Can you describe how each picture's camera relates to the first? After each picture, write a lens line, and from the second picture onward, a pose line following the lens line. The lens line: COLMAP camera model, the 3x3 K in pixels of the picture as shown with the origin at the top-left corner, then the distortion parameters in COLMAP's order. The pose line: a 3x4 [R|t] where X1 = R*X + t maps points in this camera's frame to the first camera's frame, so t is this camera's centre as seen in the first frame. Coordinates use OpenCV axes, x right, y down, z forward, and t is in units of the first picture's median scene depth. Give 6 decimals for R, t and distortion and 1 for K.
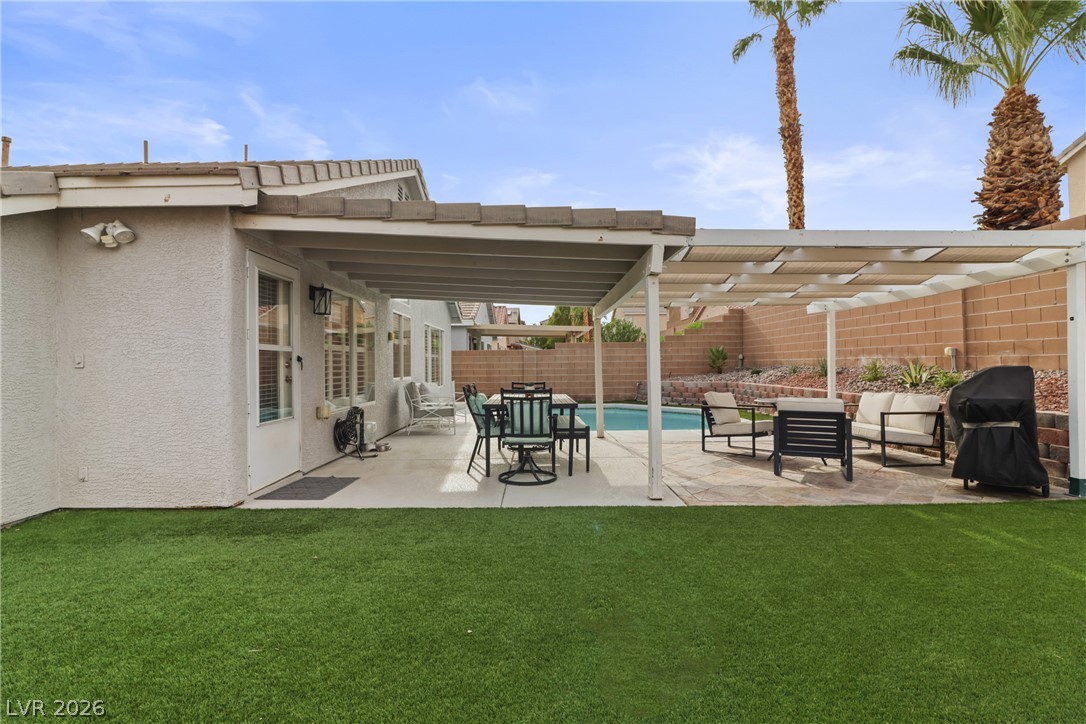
lens RADIAL K [[504.3, 0, 543.0], [0, 504.3, 362.0], [0, 0, 1]] dist [0.001307, -0.013233]
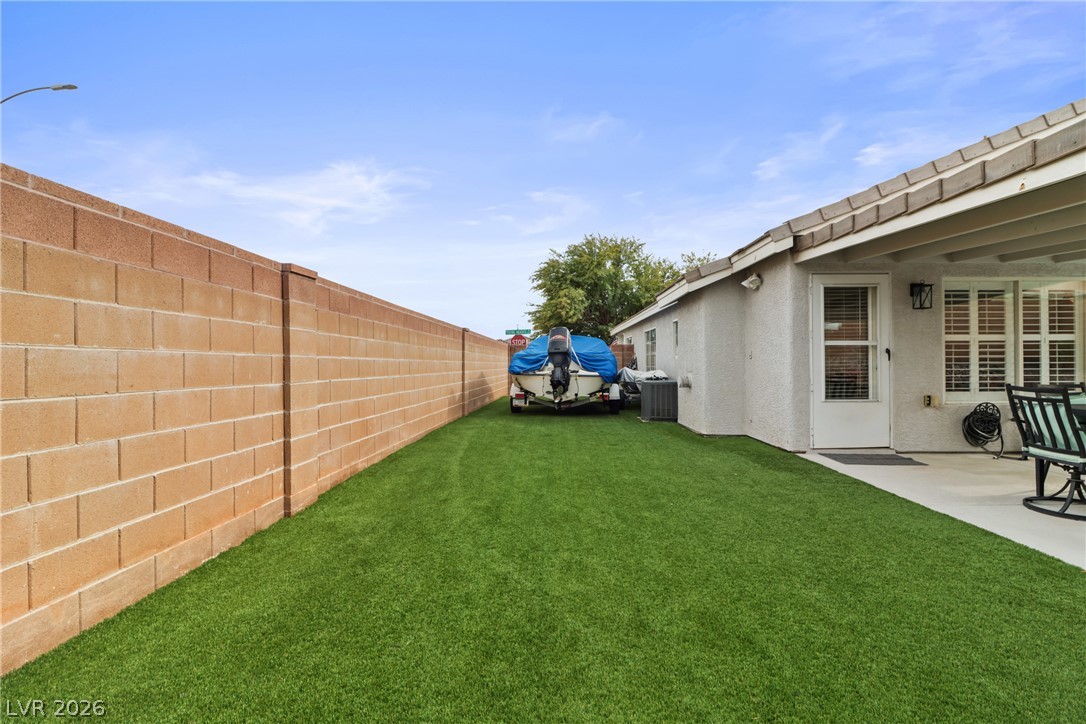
lens RADIAL K [[504.3, 0, 543.0], [0, 504.3, 362.0], [0, 0, 1]] dist [0.001307, -0.013233]
pose [[-0.033445, 0.007505, -0.999412, 0.806694], [0.008279, 0.999940, 0.007232, 0.004172], [0.999406, -0.008032, -0.033505, 0.289623]]
